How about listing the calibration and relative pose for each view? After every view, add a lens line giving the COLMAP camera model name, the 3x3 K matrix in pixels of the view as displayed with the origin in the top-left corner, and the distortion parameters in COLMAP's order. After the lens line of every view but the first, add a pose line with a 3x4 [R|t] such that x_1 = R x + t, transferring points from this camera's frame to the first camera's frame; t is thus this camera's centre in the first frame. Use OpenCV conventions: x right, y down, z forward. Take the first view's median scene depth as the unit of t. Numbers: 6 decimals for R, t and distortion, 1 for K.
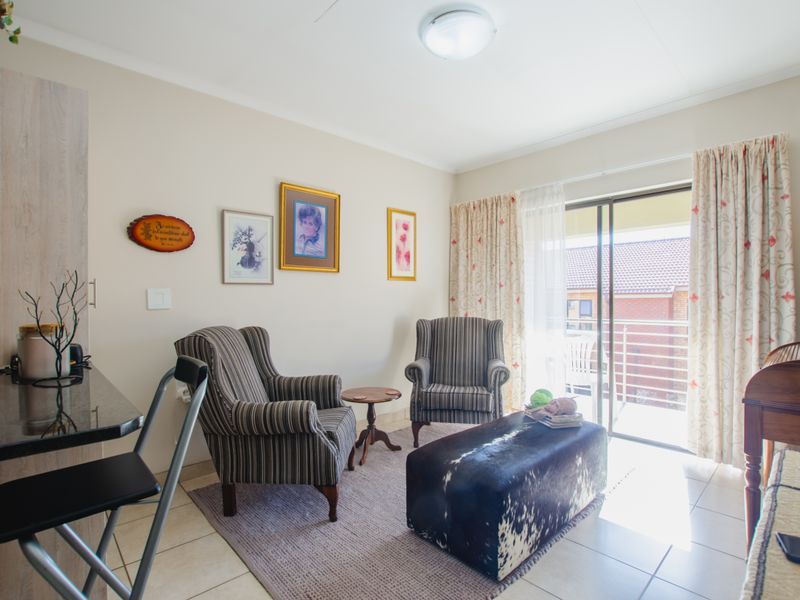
lens RADIAL K [[399.2, 0, 400.0], [0, 399.2, 300.0], [0, 0, 1]] dist [-0.026190, 0.000493]
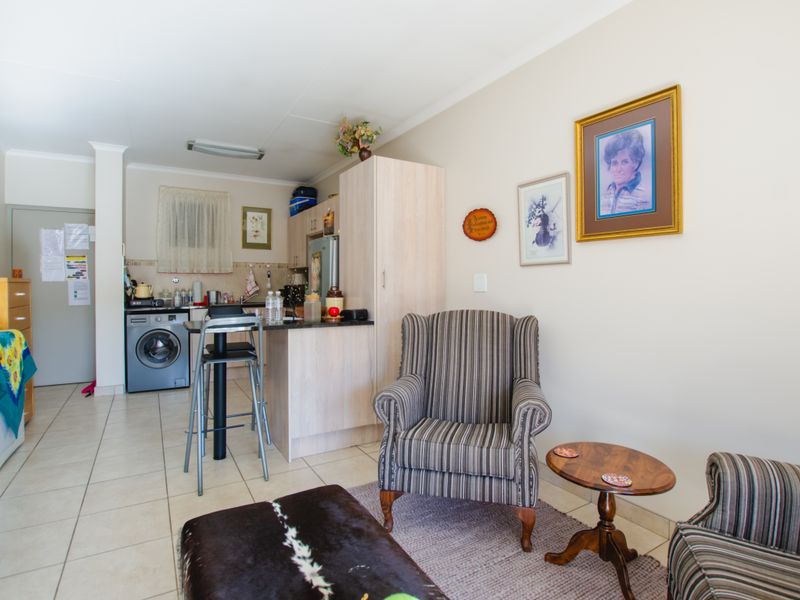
lens RADIAL K [[418.7, 0, 399.9], [0, 418.7, 286.6], [0, 0, 1]] dist [-0.026407, -0.000108]
pose [[-0.209209, 0.009967, -0.977820, 0.537223], [-0.003593, 0.999933, 0.010961, -0.002936], [0.977864, 0.005806, -0.209160, 0.886549]]
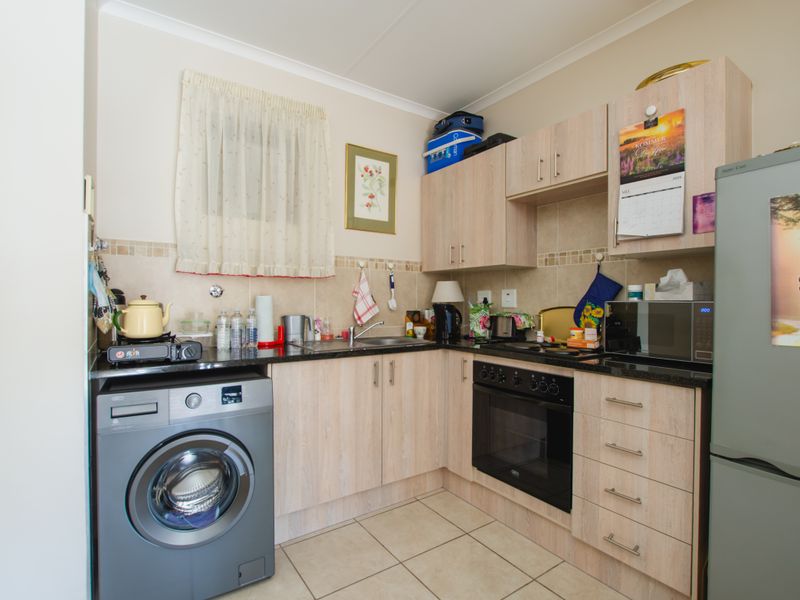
lens RADIAL K [[402.2, 0, 400.0], [0, 402.2, 300.0], [0, 0, 1]] dist [-0.002407, -0.000056]
pose [[-0.146839, 0.002211, -0.989158, -0.330035], [-0.009899, 0.999944, 0.003704, 0.002923], [0.989111, 0.010335, -0.146809, 0.002692]]
